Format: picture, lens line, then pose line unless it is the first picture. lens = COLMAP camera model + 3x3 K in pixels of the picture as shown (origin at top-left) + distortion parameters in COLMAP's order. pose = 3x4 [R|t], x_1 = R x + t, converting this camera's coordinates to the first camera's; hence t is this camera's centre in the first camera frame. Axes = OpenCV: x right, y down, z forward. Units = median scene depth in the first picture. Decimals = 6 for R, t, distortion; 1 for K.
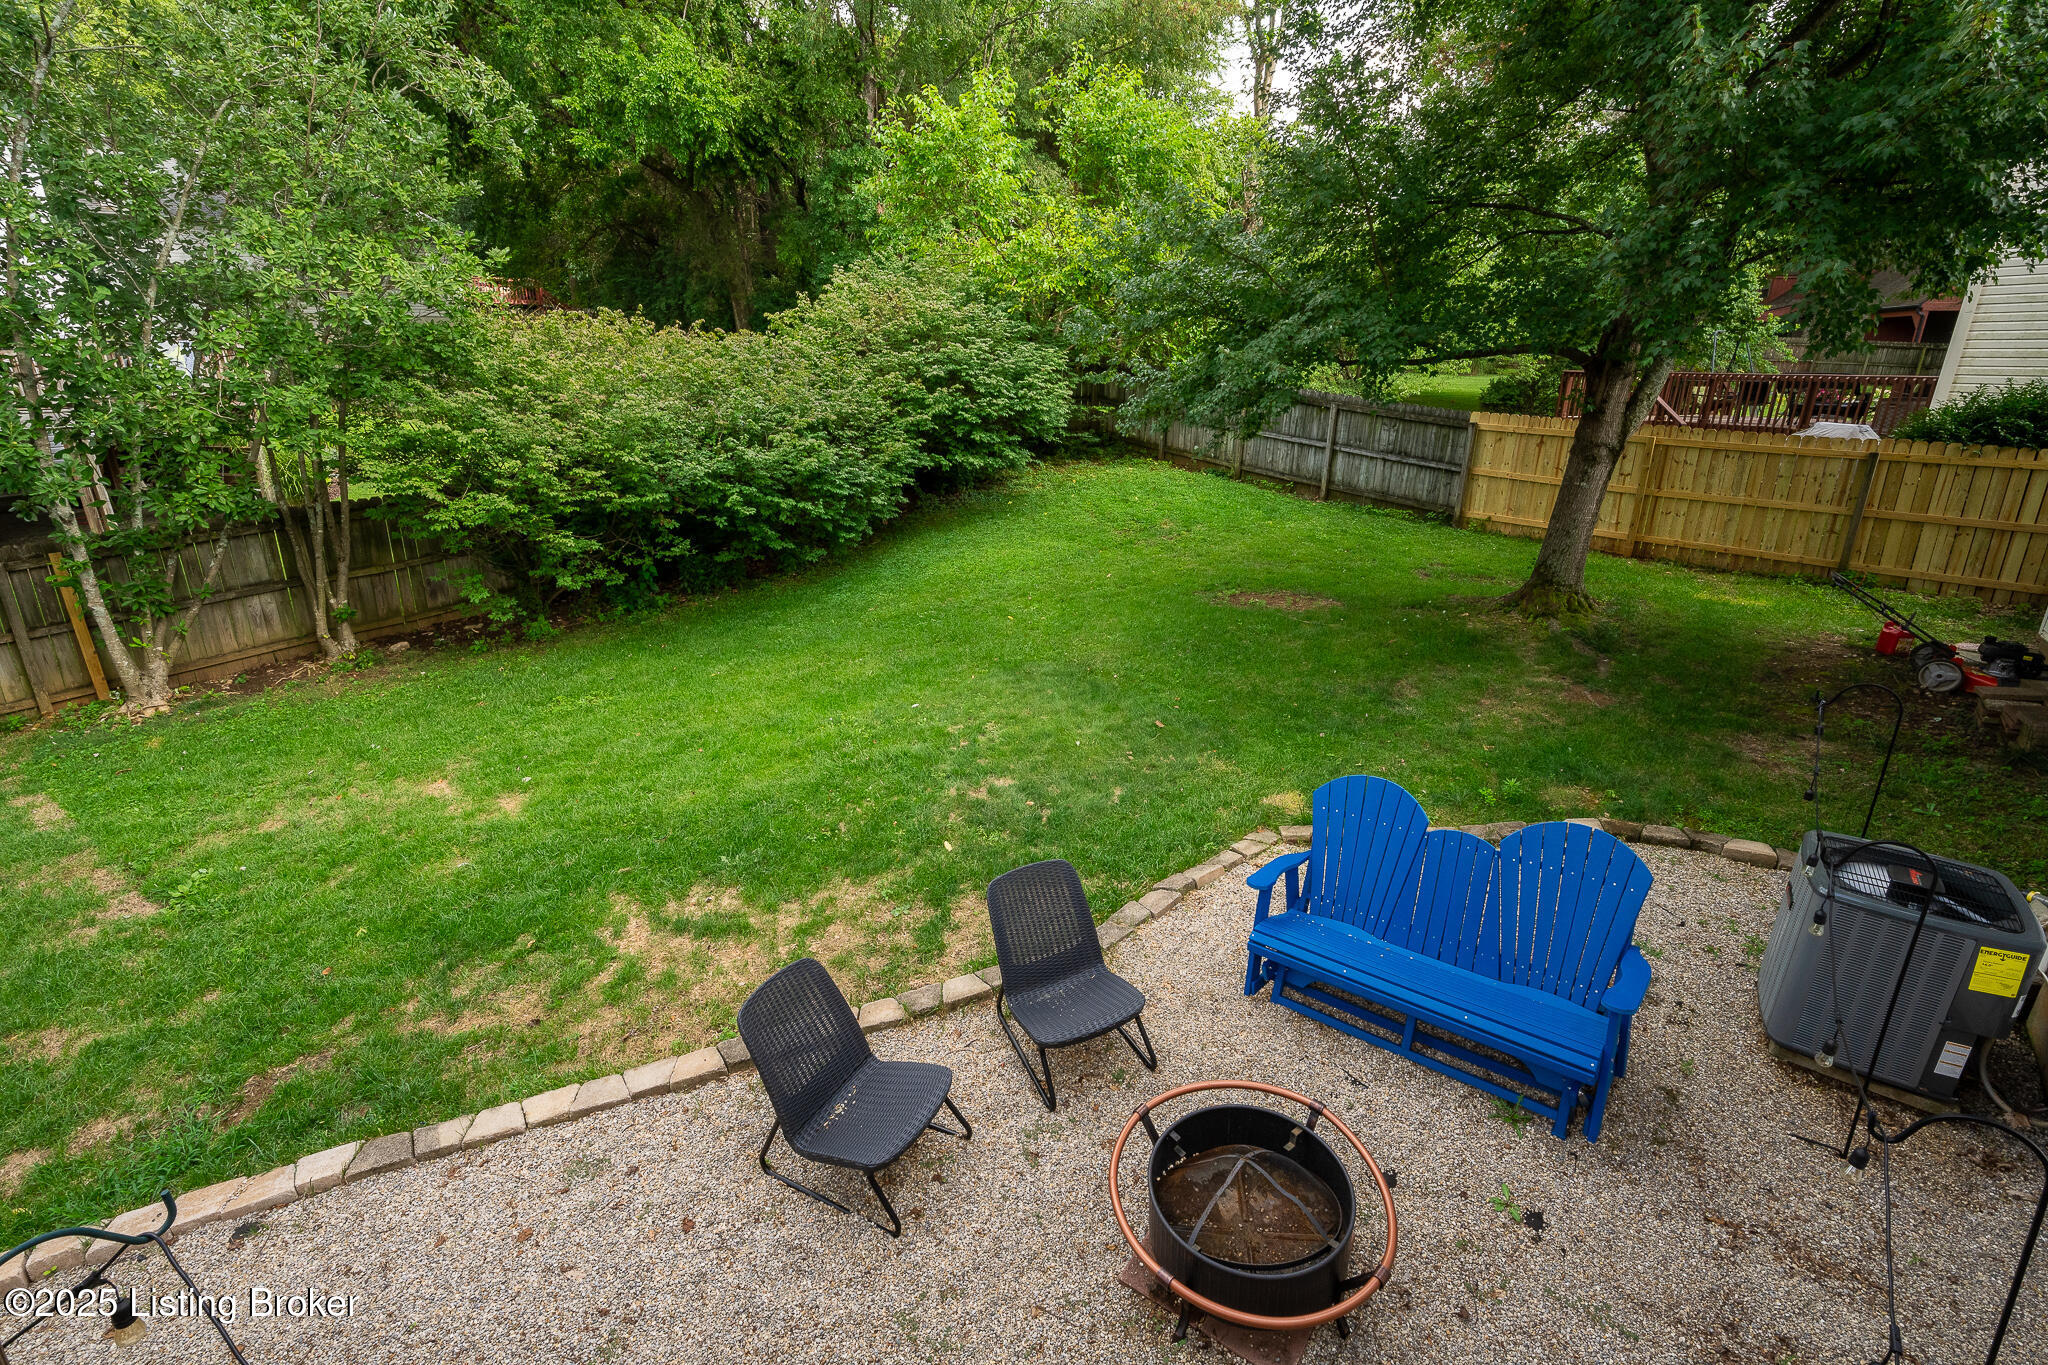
lens RADIAL K [[940.6, 0, 1033.8], [0, 940.6, 679.4], [0, 0, 1]] dist [-0.001777, -0.000081]
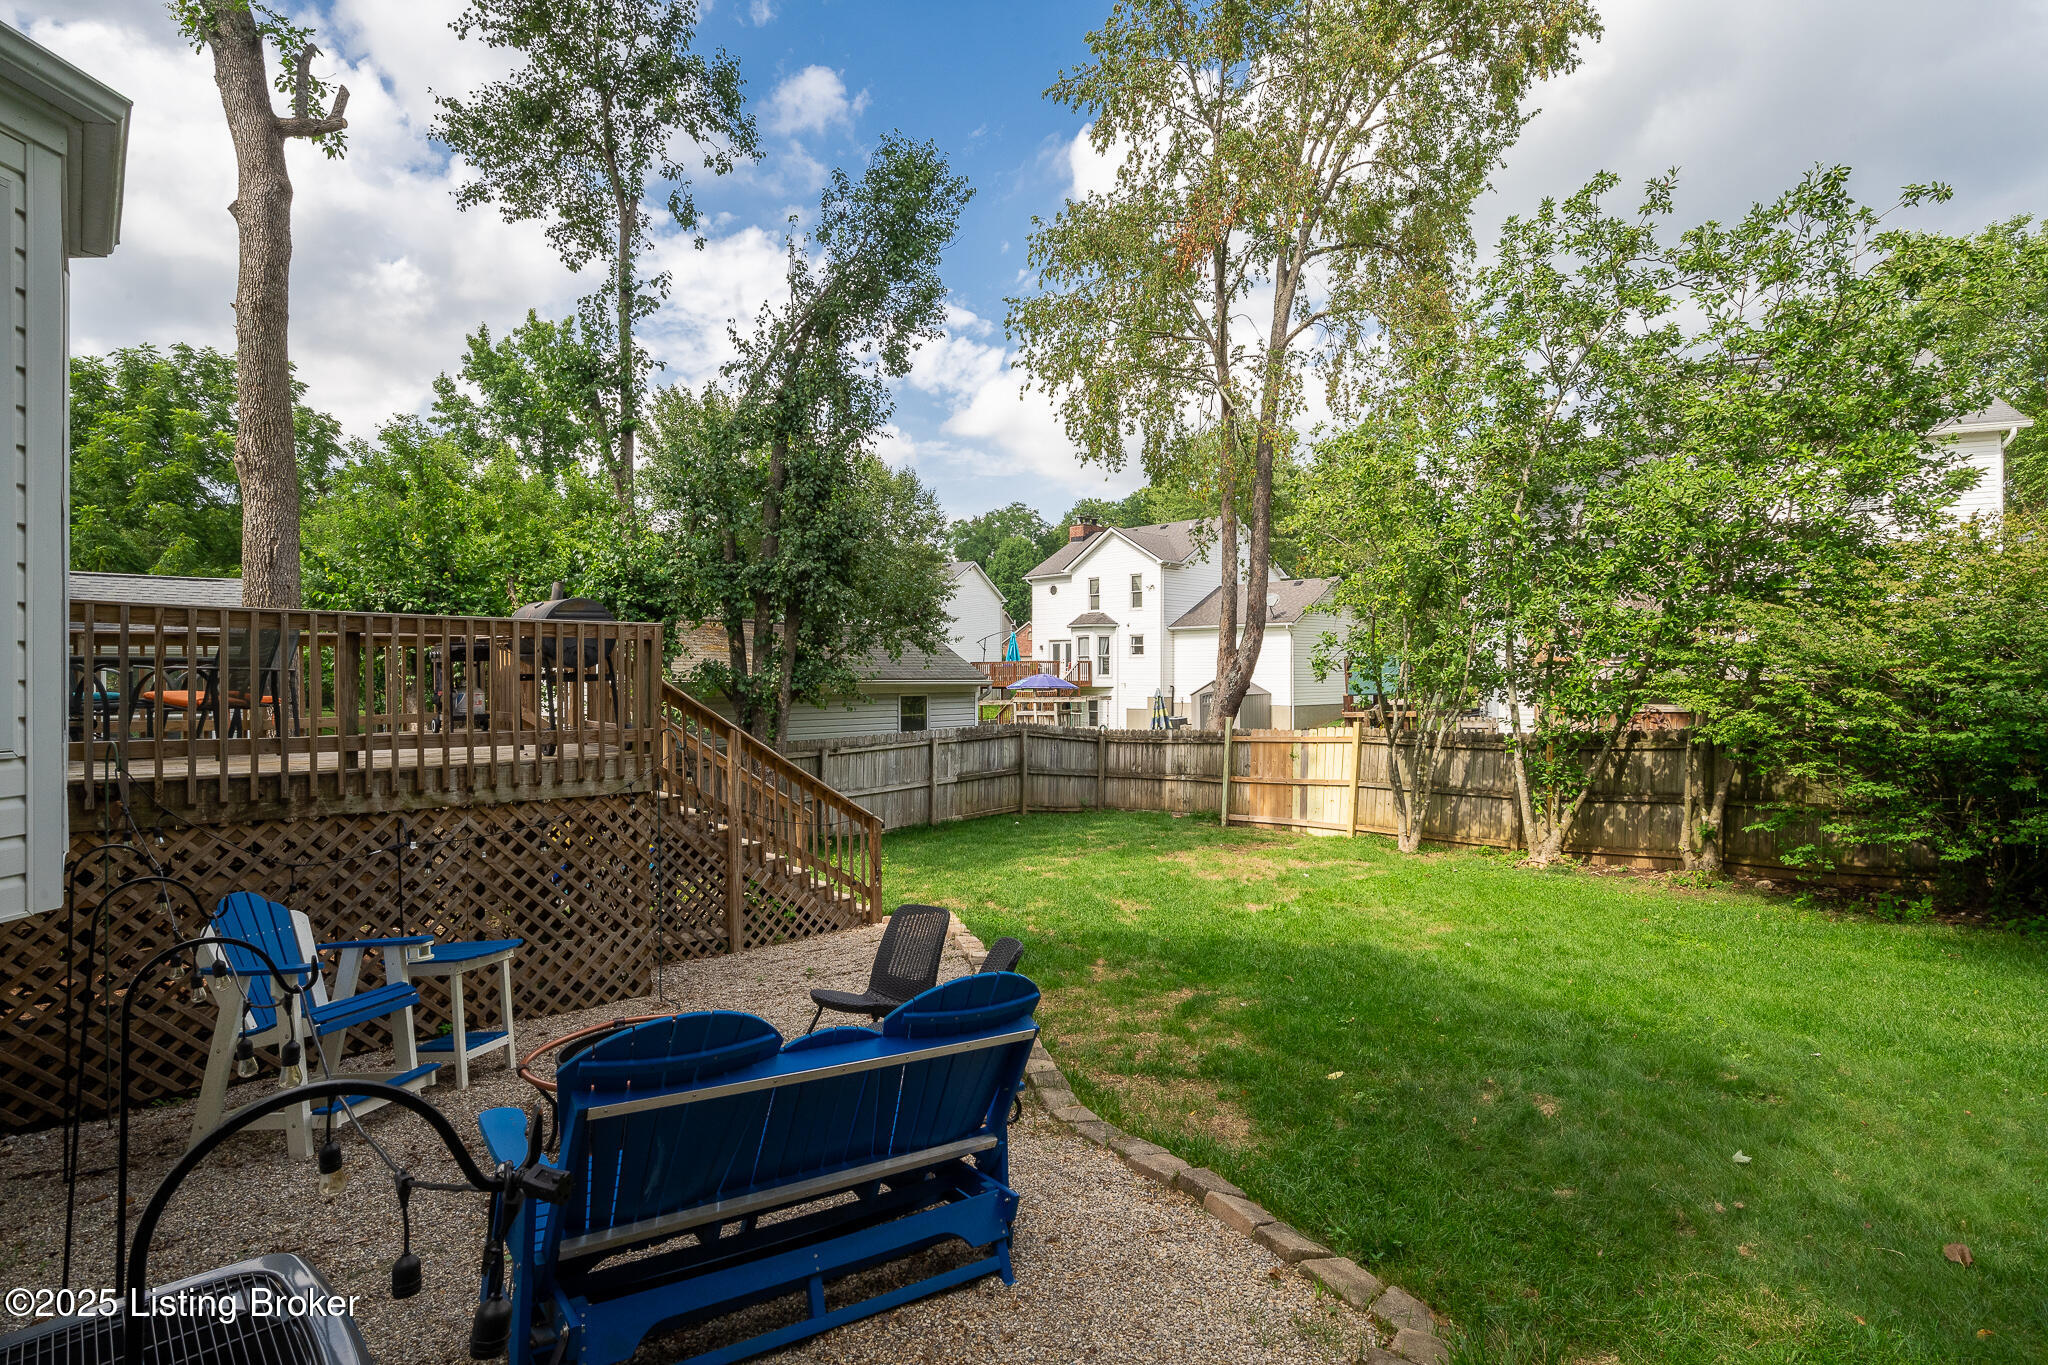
lens RADIAL K [[986.6, 0, 1024.0], [0, 986.6, 682.5], [0, 0, 1]] dist [-0.004510, -0.000669]
pose [[-0.184118, 0.003906, -0.982896, 0.323113], [-0.316559, 0.946474, 0.063060, -0.041891], [0.930533, 0.322755, -0.173026, 0.346578]]
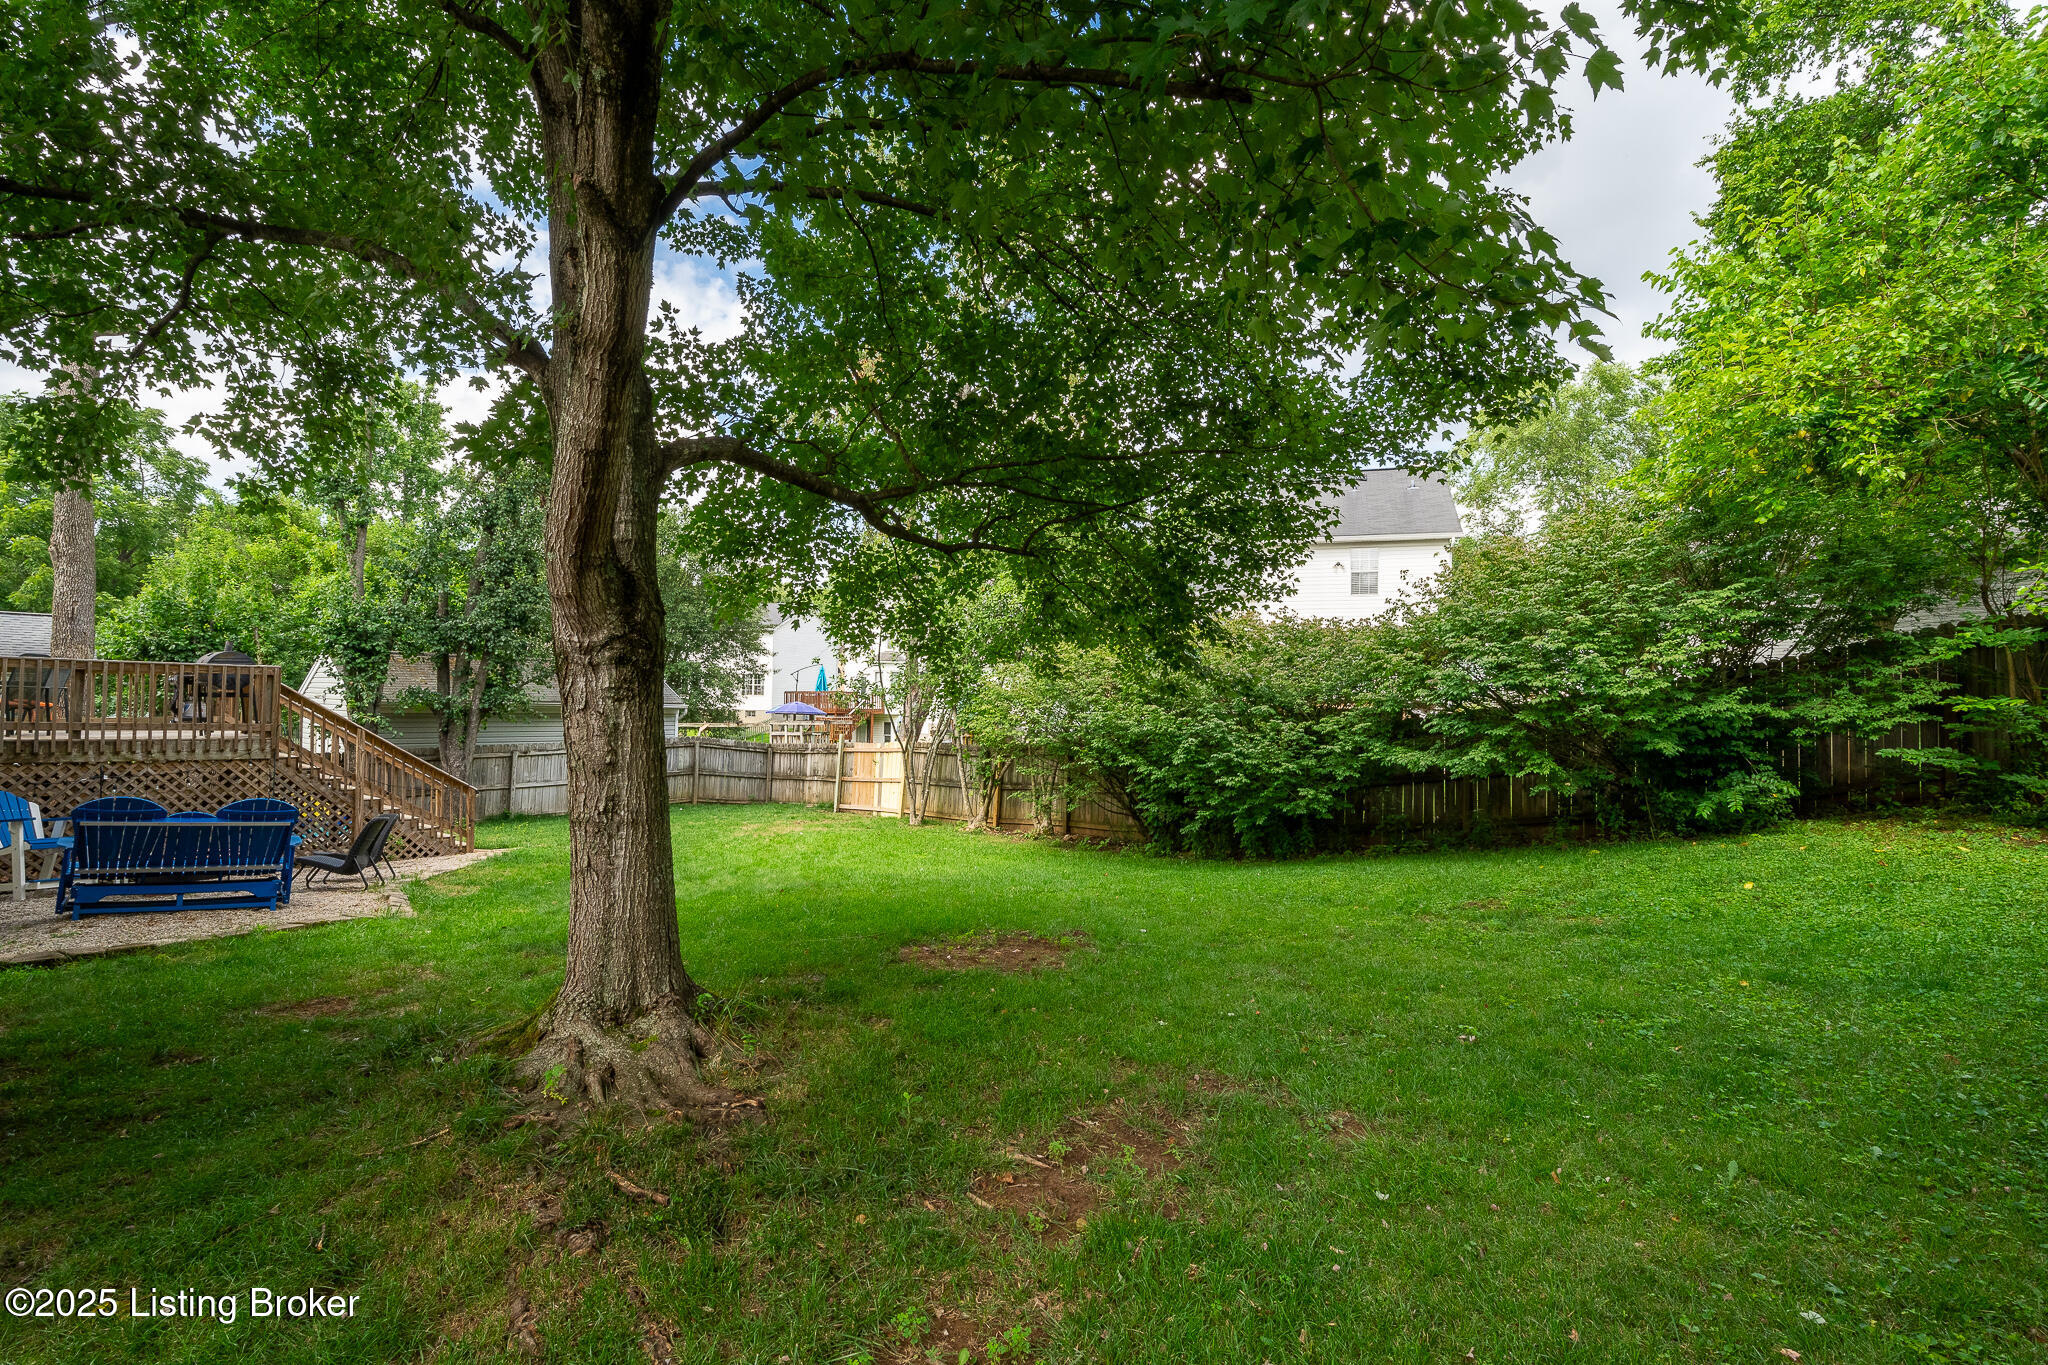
lens RADIAL K [[951.5, 0, 1024.0], [0, 951.5, 682.5], [0, 0, 1]] dist [-0.001828, 0.000981]
pose [[-0.100173, -0.029948, -0.994519, 0.689406], [-0.335247, 0.942115, 0.005398, -0.210678], [0.936789, 0.333951, -0.104414, 0.846508]]
